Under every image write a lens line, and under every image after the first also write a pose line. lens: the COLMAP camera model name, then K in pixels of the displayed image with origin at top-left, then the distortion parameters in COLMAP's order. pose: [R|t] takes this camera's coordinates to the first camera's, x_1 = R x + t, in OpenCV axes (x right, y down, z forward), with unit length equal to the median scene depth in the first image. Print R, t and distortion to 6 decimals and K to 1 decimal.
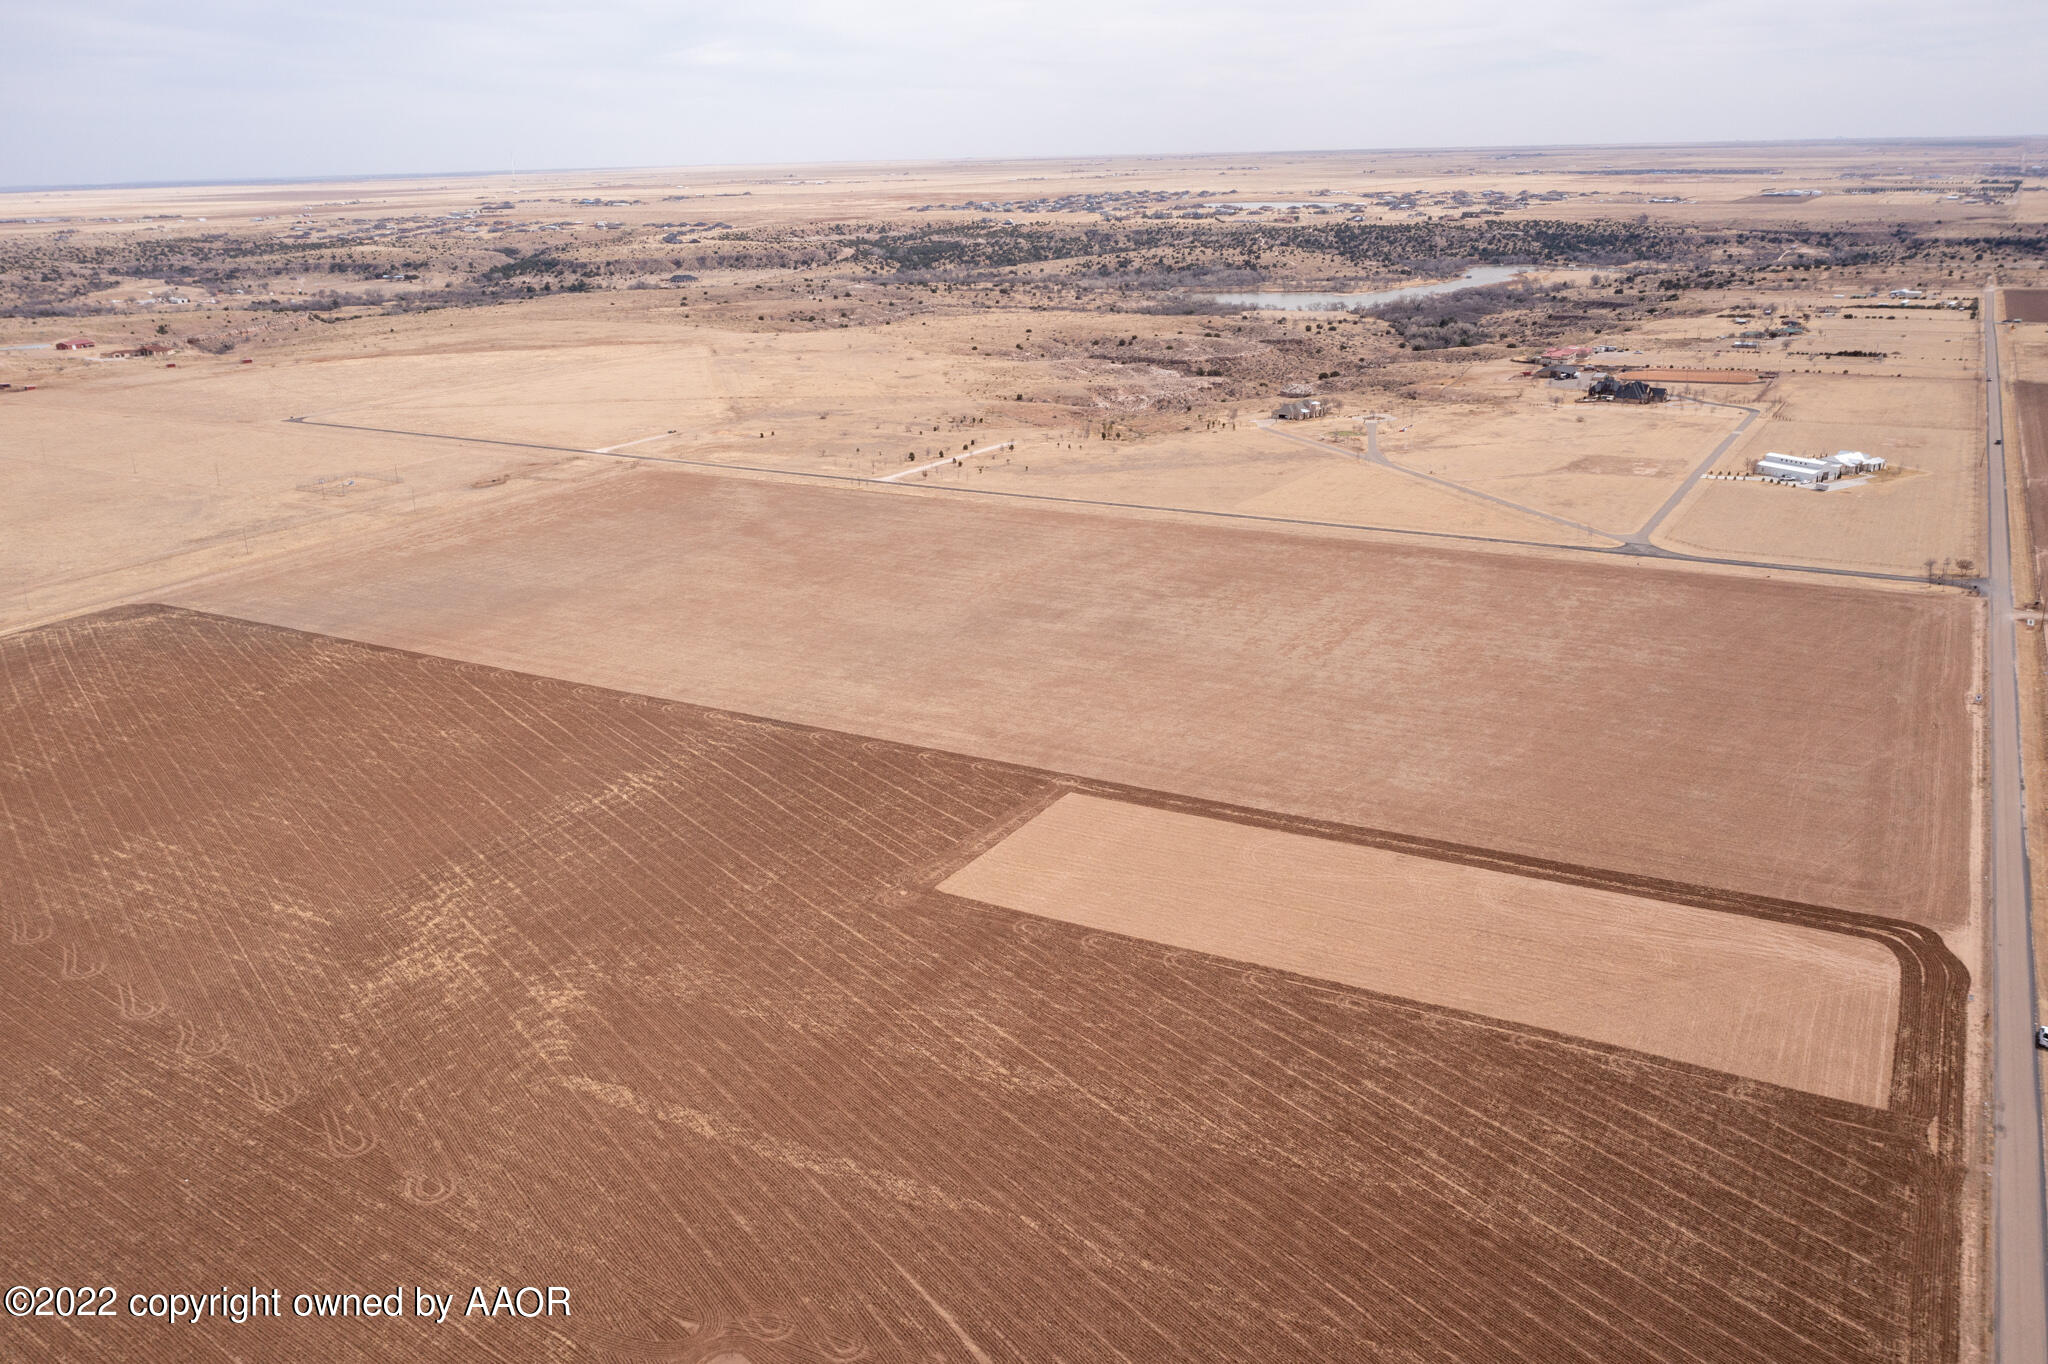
lens RADIAL K [[1649.1, 0, 1031.9], [0, 1649.1, 545.2], [0, 0, 1]] dist [-0.023515, 0.005959]
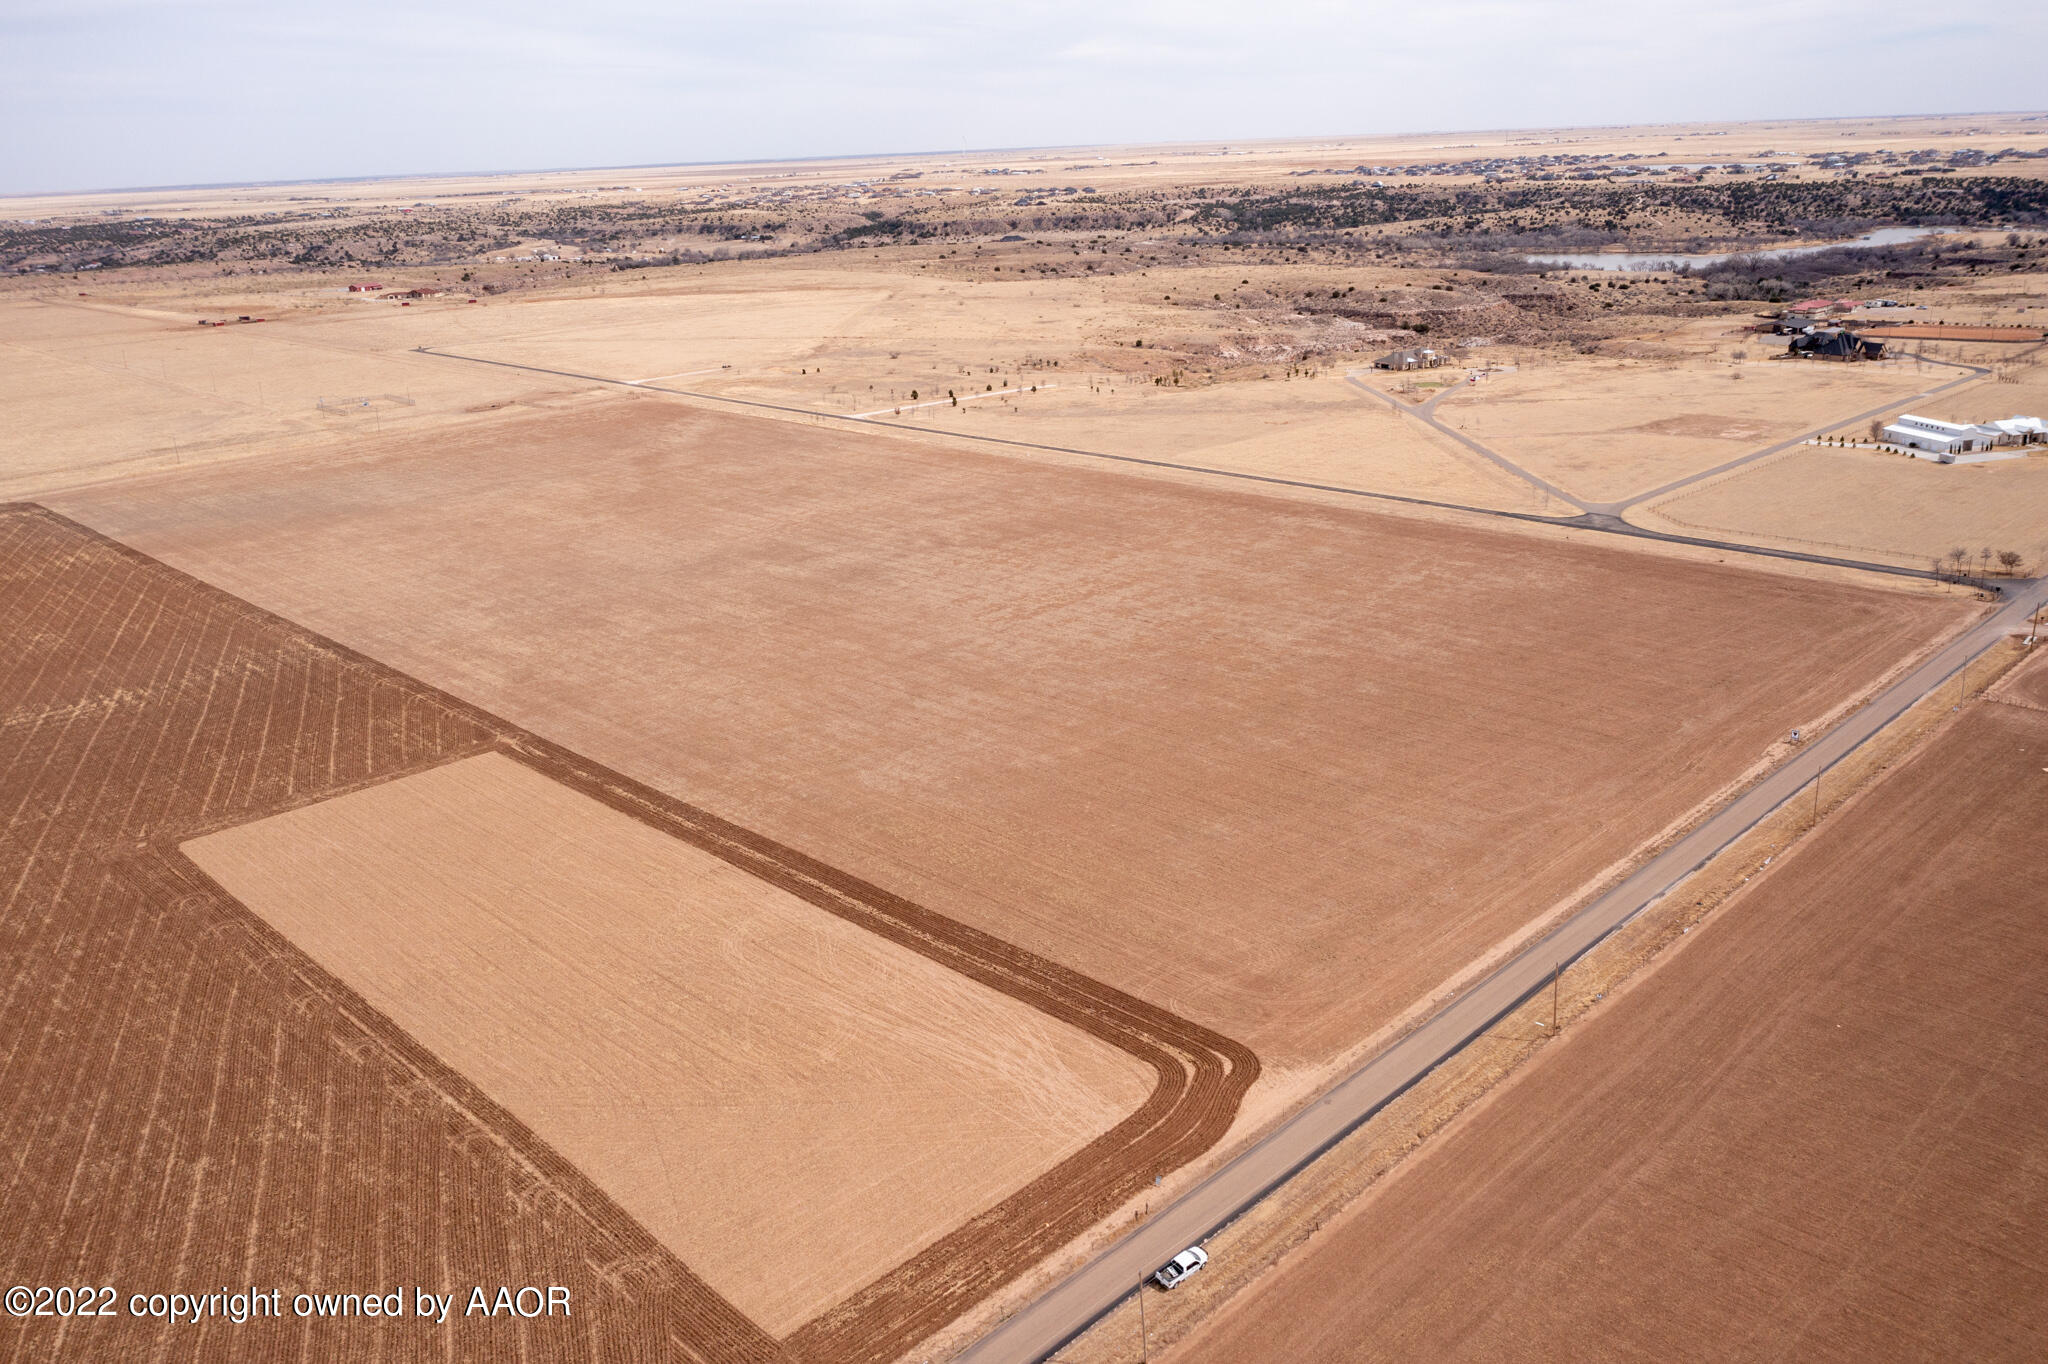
lens RADIAL K [[1649.1, 0, 1031.9], [0, 1649.1, 545.2], [0, 0, 1]] dist [-0.023515, 0.005959]
pose [[0.961053, 0.051506, -0.271523, 0.406270], [-0.048082, 0.998658, 0.019253, 0.014735], [0.272151, -0.005448, 0.962239, 0.227998]]
